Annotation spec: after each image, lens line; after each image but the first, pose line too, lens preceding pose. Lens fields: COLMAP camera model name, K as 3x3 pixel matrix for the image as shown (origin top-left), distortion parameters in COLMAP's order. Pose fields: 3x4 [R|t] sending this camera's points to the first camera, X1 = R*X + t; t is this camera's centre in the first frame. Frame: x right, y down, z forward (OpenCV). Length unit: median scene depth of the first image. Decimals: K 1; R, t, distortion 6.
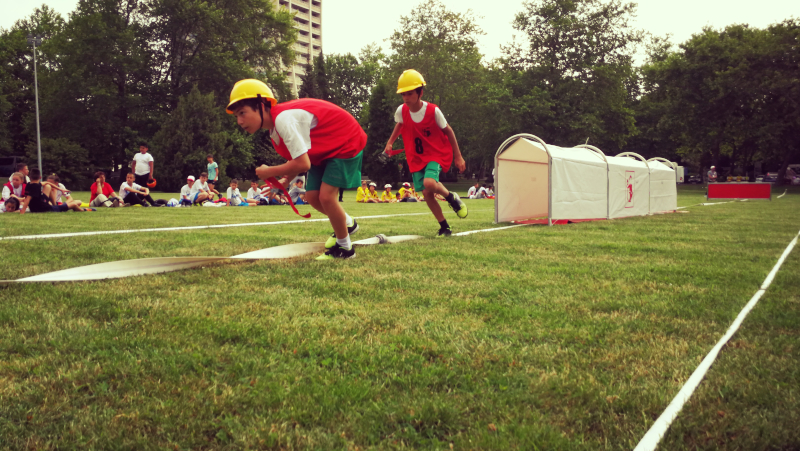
lens RADIAL K [[642.7, 0, 402.1], [0, 642.7, 233.0], [0, 0, 1]] dist [0.042793, -0.050685]
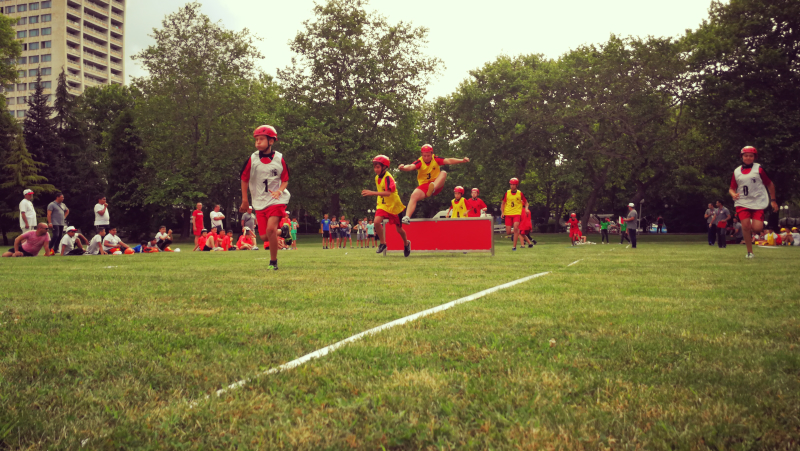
lens RADIAL K [[642.7, 0, 402.1], [0, 642.7, 233.0], [0, 0, 1]] dist [0.042793, -0.050685]
pose [[0.975395, -0.005939, 0.220384, 0.126672], [0.024291, 0.996446, -0.080659, -0.009313], [-0.219122, 0.084028, 0.972073, 0.173992]]
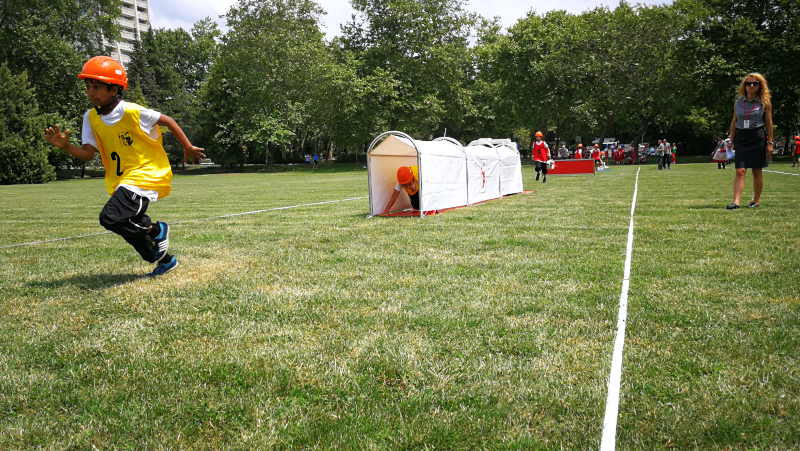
lens RADIAL K [[645.7, 0, 400.0], [0, 645.7, 225.5], [0, 0, 1]] dist [0.029016, -0.002125]
pose [[0.971865, -0.052953, 0.229508, -0.006206], [0.047964, 0.998477, 0.027263, -0.003459], [-0.230602, -0.015487, 0.972925, -0.003555]]
